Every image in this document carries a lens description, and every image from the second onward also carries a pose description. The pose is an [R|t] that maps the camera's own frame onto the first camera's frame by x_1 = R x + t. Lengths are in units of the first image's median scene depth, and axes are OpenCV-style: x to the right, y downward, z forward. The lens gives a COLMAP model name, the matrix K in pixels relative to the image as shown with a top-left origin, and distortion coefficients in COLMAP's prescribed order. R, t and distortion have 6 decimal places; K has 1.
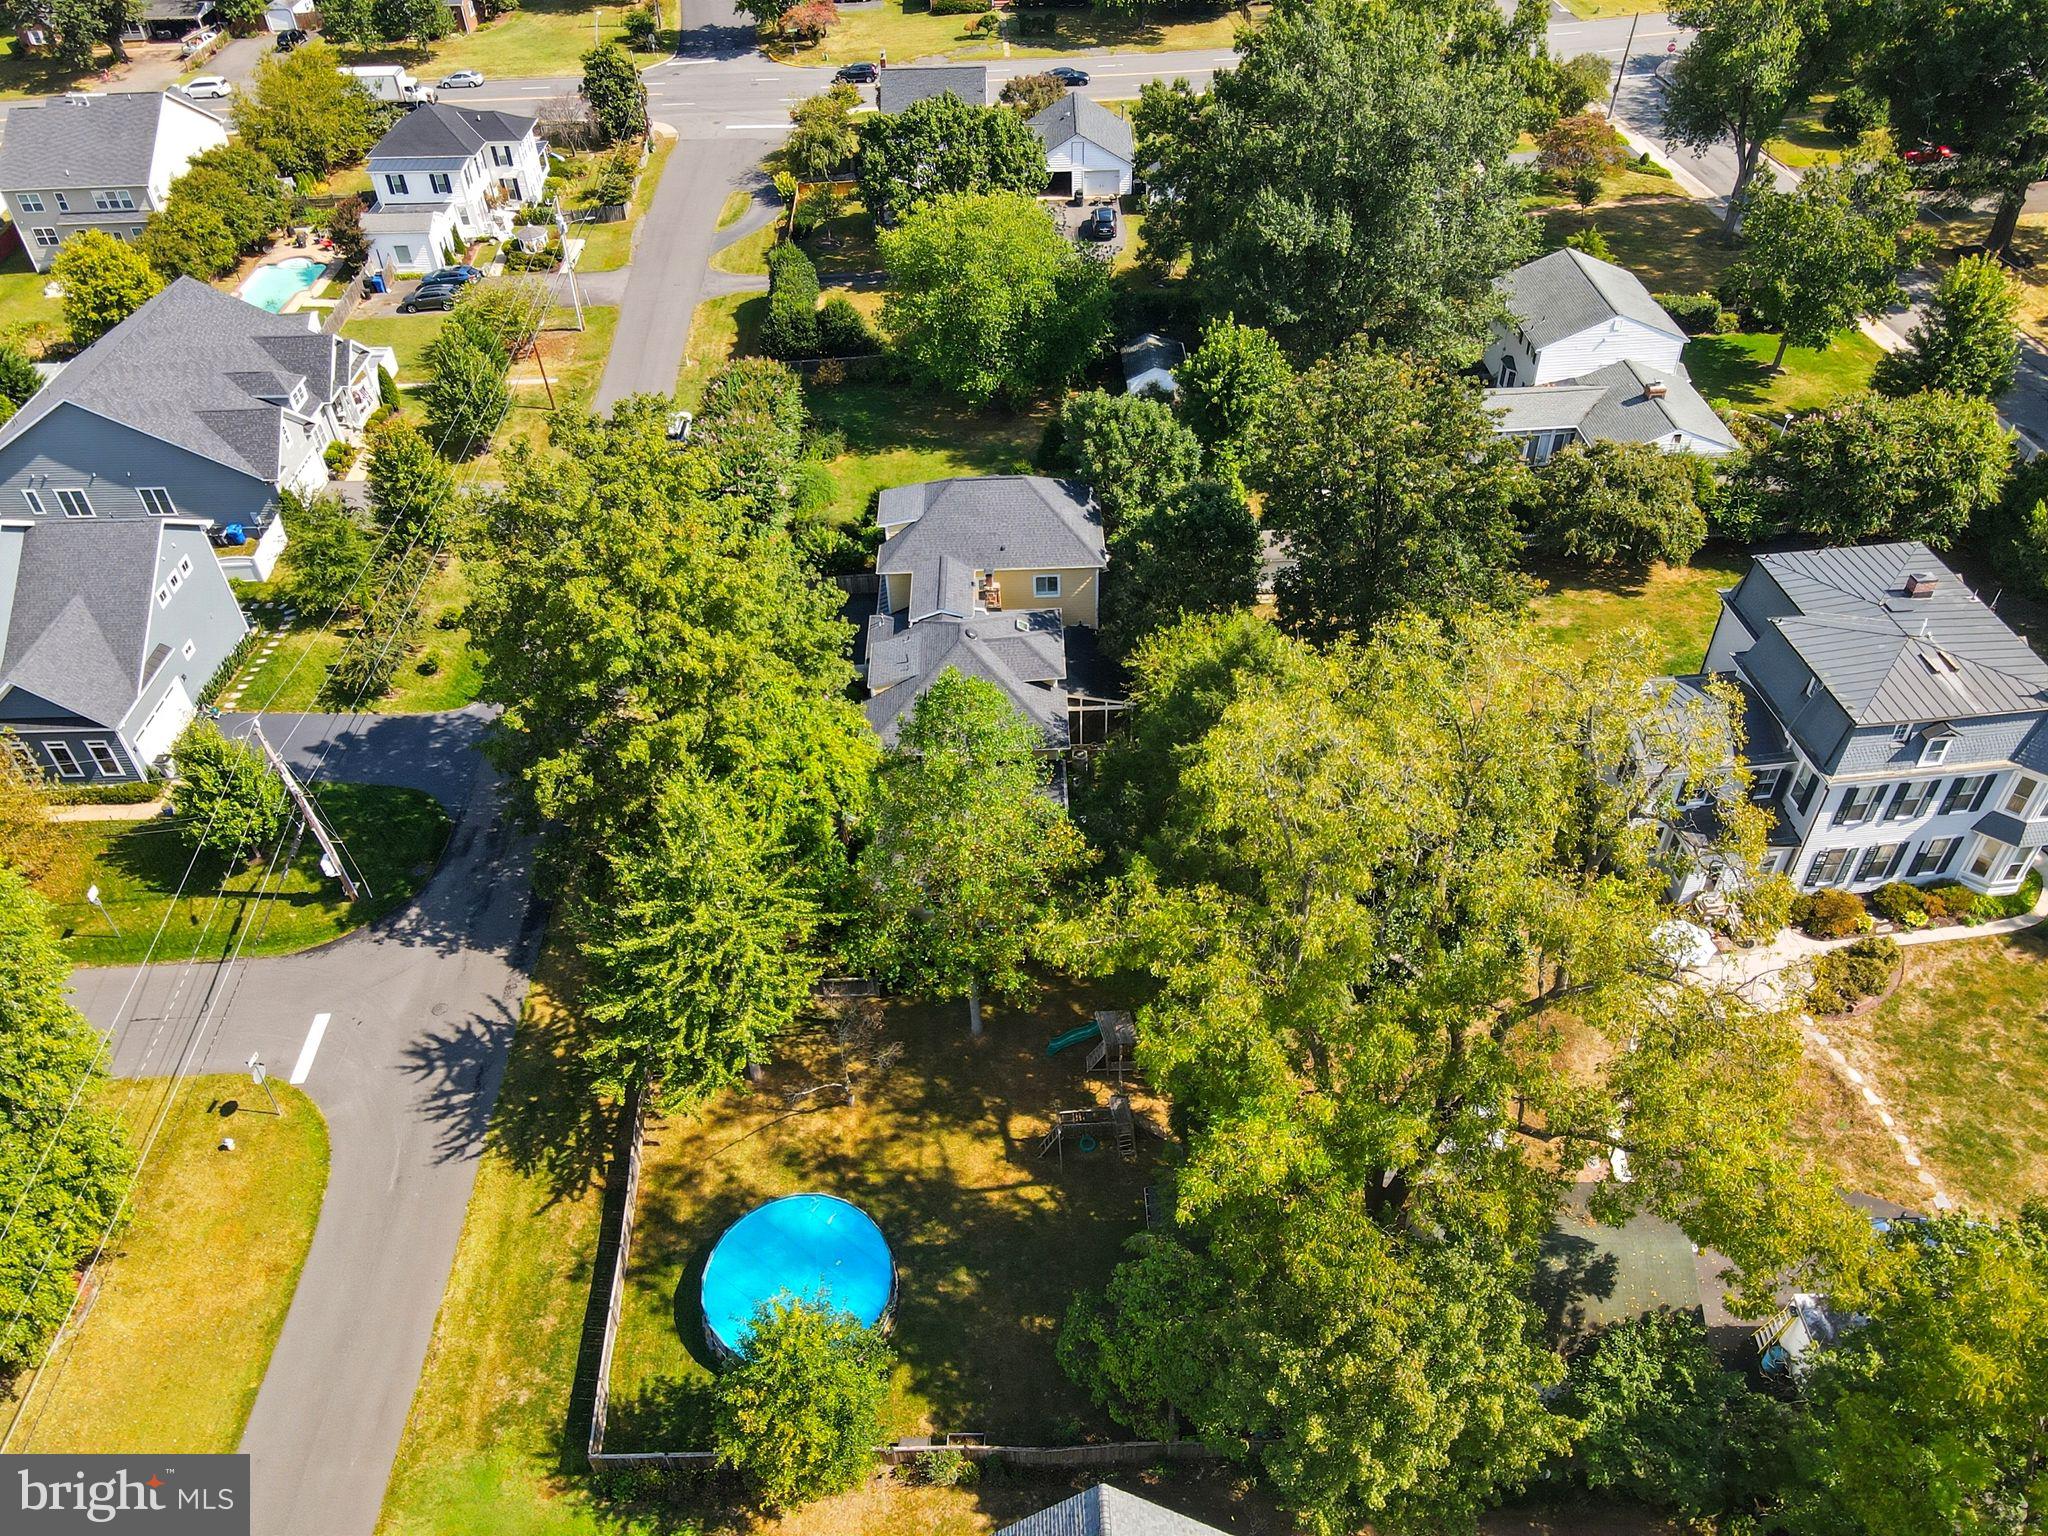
lens RADIAL K [[1499.0, 0, 1018.8], [0, 1499.0, 773.5], [0, 0, 1]] dist [-0.006112, 0.008987]
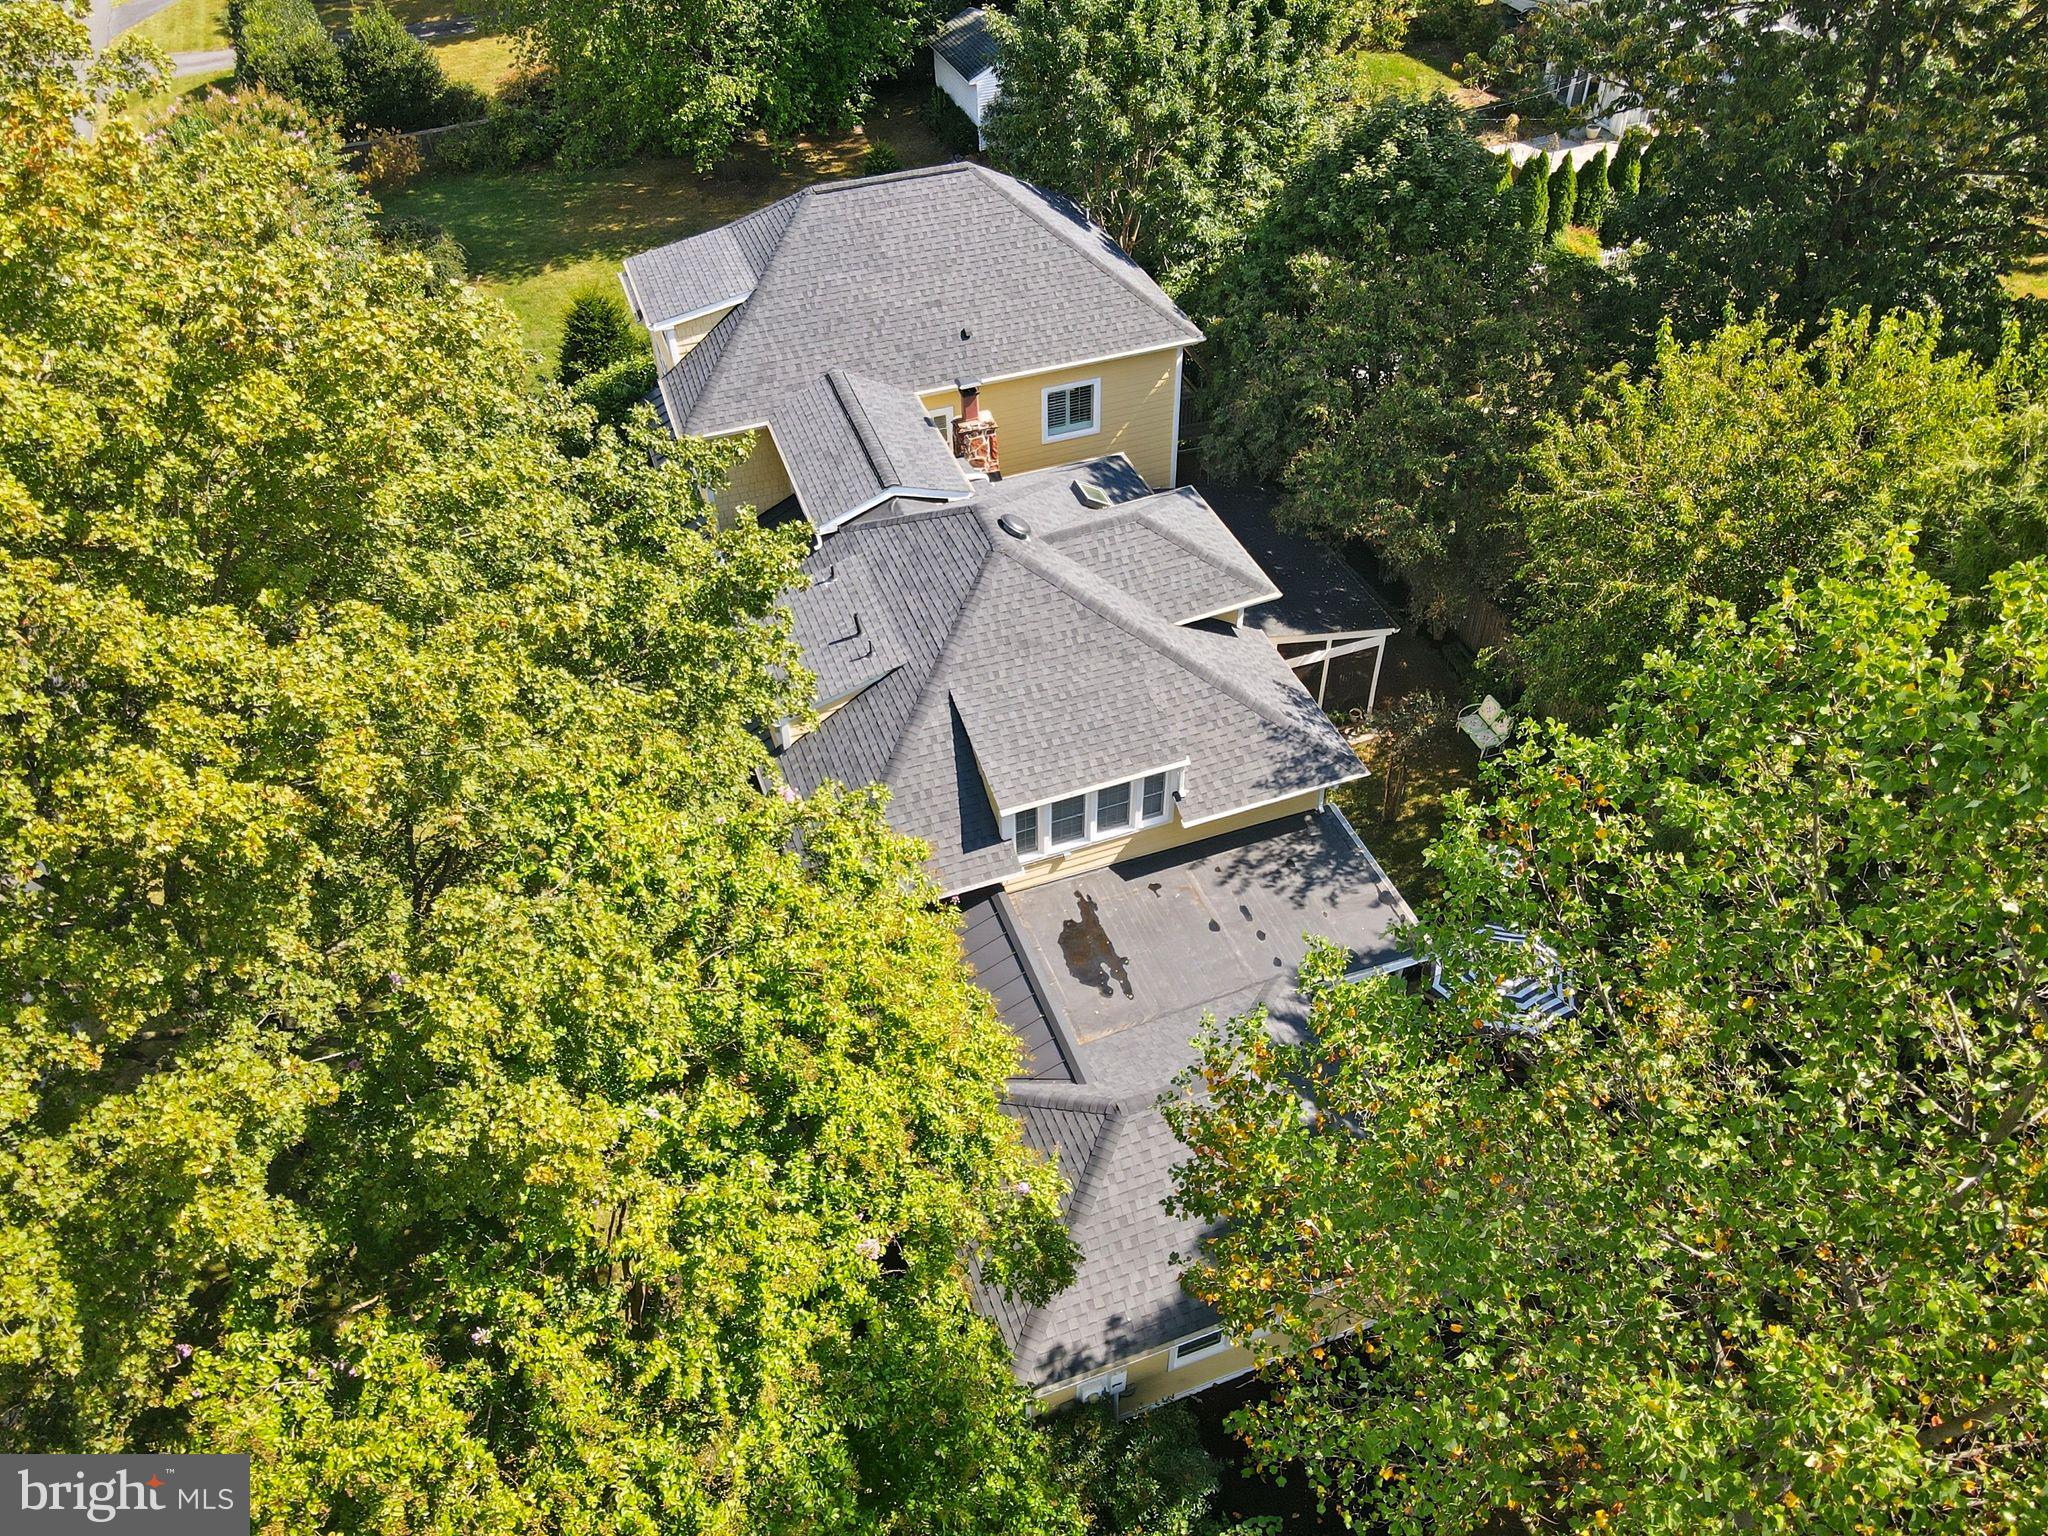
lens RADIAL K [[1499.0, 0, 1018.5], [0, 1499.0, 766.1], [0, 0, 1]] dist [-0.006112, 0.008987]
pose [[0.946304, -0.214723, 0.241668, -0.160513], [0.210467, 0.976628, 0.043611, -0.062067], [-0.245384, 0.009594, 0.969378, 0.771237]]
